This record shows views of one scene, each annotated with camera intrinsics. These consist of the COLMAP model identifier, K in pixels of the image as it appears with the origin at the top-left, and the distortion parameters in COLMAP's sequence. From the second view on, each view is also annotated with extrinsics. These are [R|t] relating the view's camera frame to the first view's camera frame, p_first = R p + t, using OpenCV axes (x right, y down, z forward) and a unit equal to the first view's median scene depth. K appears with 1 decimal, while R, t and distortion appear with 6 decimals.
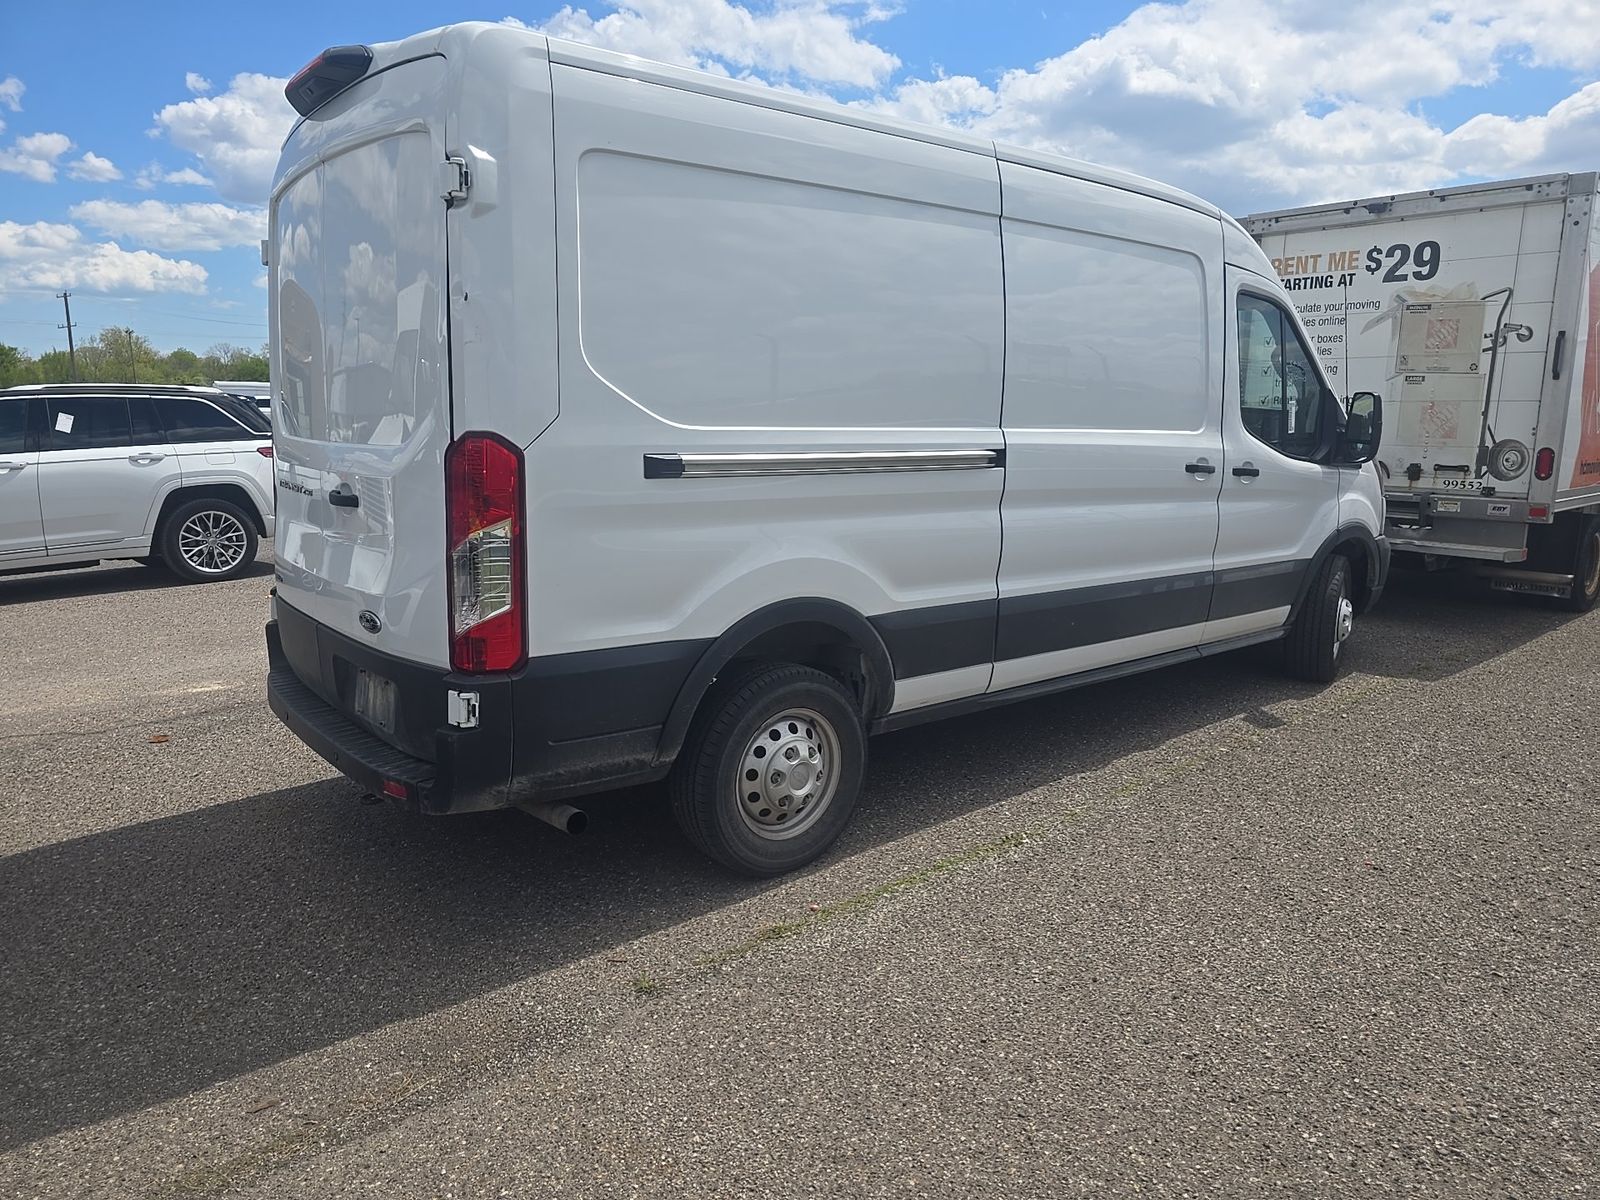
lens RADIAL K [[1071.0, 0, 793.0], [0, 1071.0, 601.3], [0, 0, 1]] dist [0.052891, 0.001994]
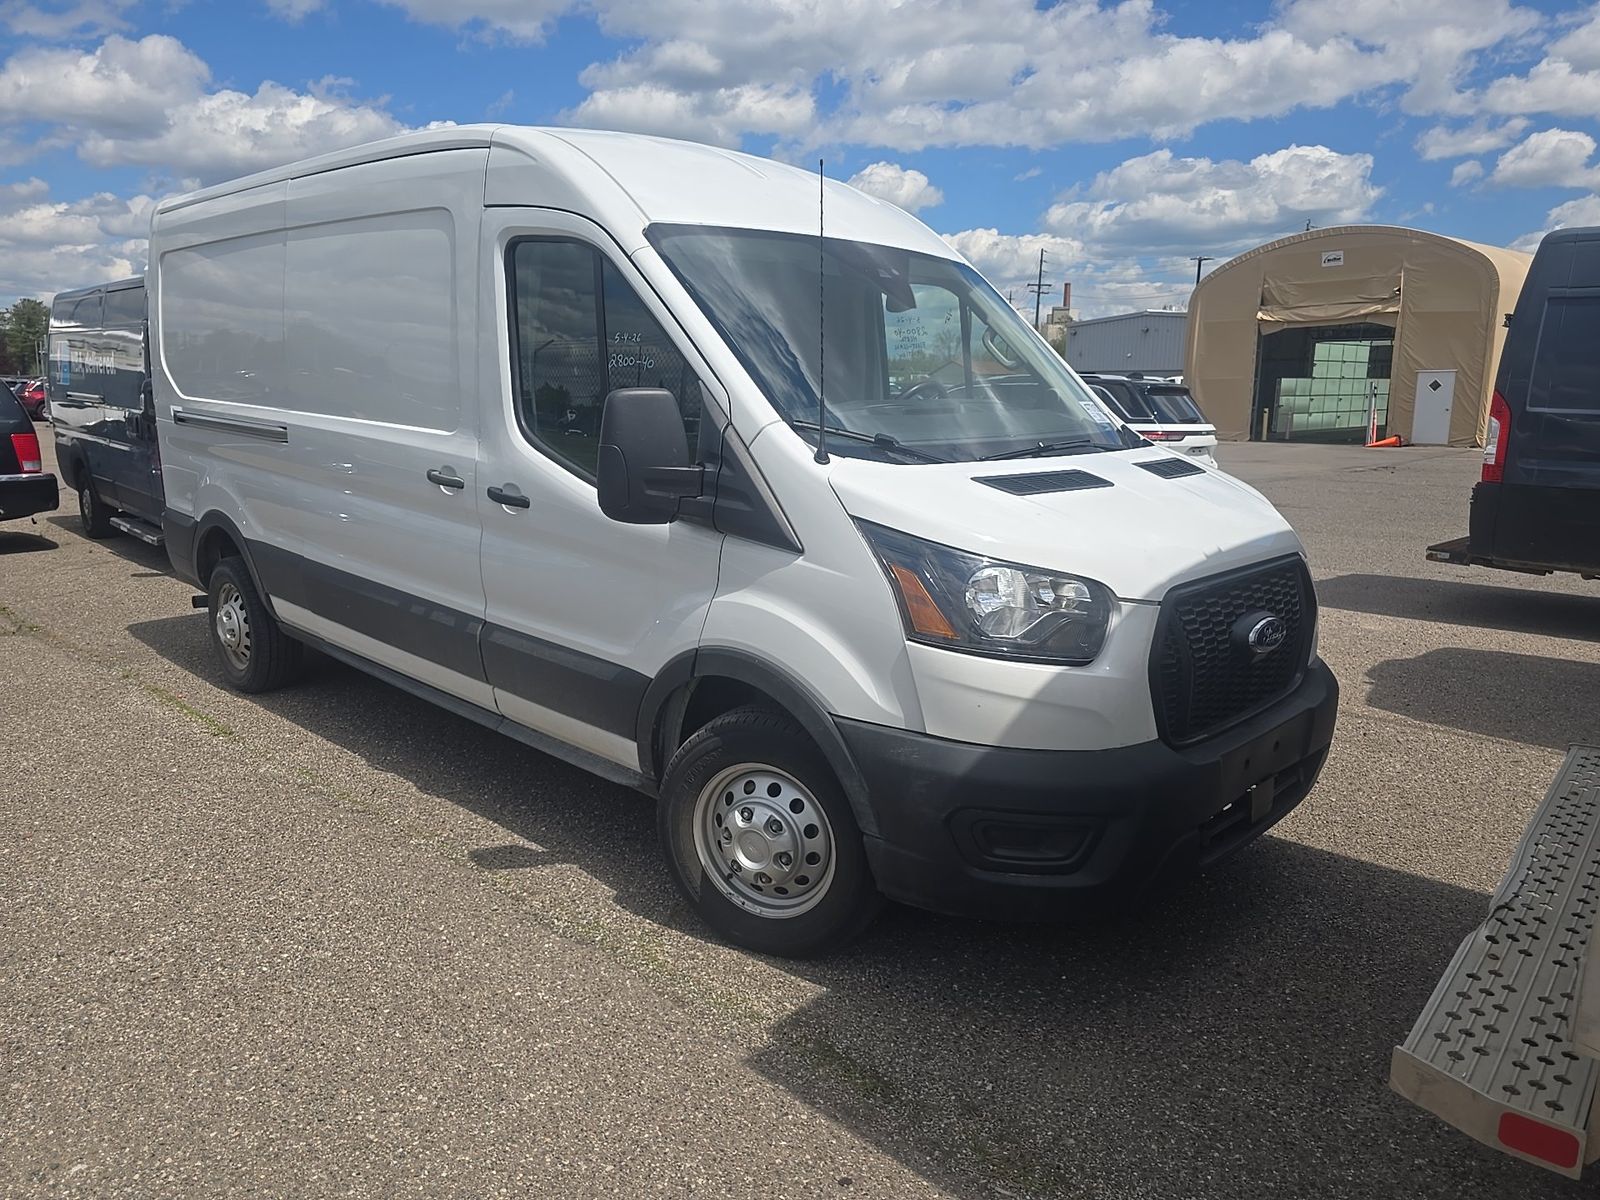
lens RADIAL K [[1071.0, 0, 800.2], [0, 1071.0, 600.0], [0, 0, 1]] dist [0.052891, 0.001994]
pose [[0.118648, 0.206460, -0.971235, 1.155627], [-0.175744, 0.967067, 0.184105, -0.221744], [0.977260, 0.148845, 0.151024, 1.113699]]
